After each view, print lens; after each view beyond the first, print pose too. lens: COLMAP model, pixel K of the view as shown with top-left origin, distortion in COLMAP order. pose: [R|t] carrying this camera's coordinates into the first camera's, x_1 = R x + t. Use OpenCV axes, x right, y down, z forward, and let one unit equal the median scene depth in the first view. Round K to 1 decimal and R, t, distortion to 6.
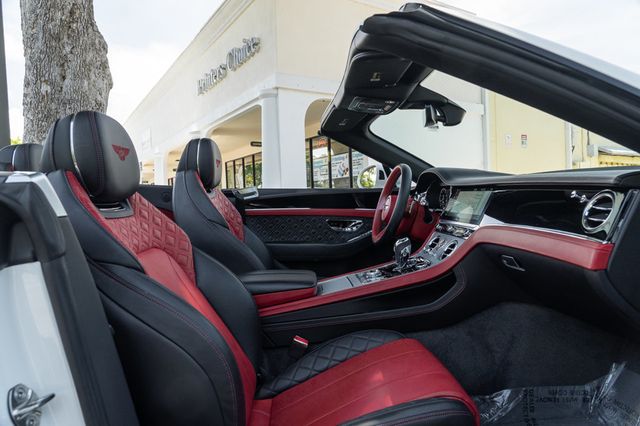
lens RADIAL K [[435.2, 0, 320.0], [0, 435.2, 213.0], [0, 0, 1]] dist [-0.007117, 0.000037]
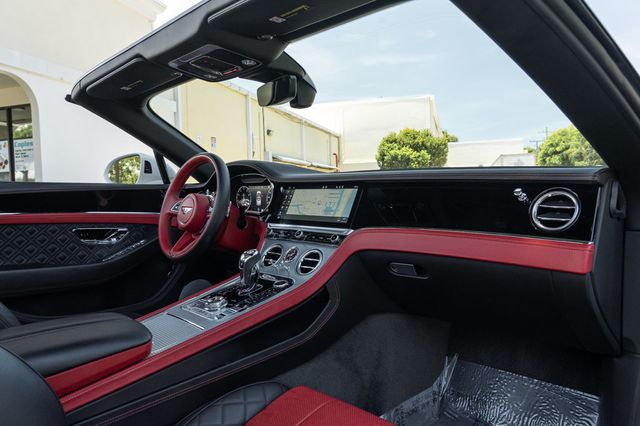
lens RADIAL K [[448.4, 0, 320.0], [0, 448.4, 213.0], [0, 0, 1]] dist [-0.000197, -0.000954]
pose [[0.764314, -0.019330, 0.644554, -0.215508], [0.021891, 0.999752, 0.004025, -0.007453], [-0.644472, 0.011034, 0.764548, 0.335449]]
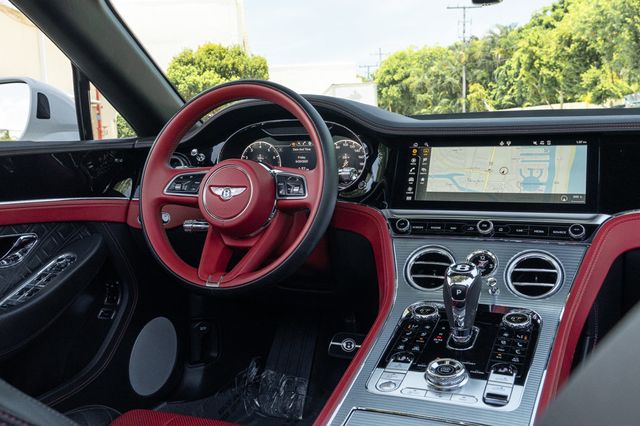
lens RADIAL K [[670.3, 0, 318.6], [0, 670.3, 189.3], [0, 0, 1]] dist [-0.011667, -0.007372]
pose [[0.471731, -0.067783, 0.879133, -0.419508], [0.055113, 0.997358, 0.047326, -0.049410], [-0.880018, 0.026127, 0.474221, 0.824589]]
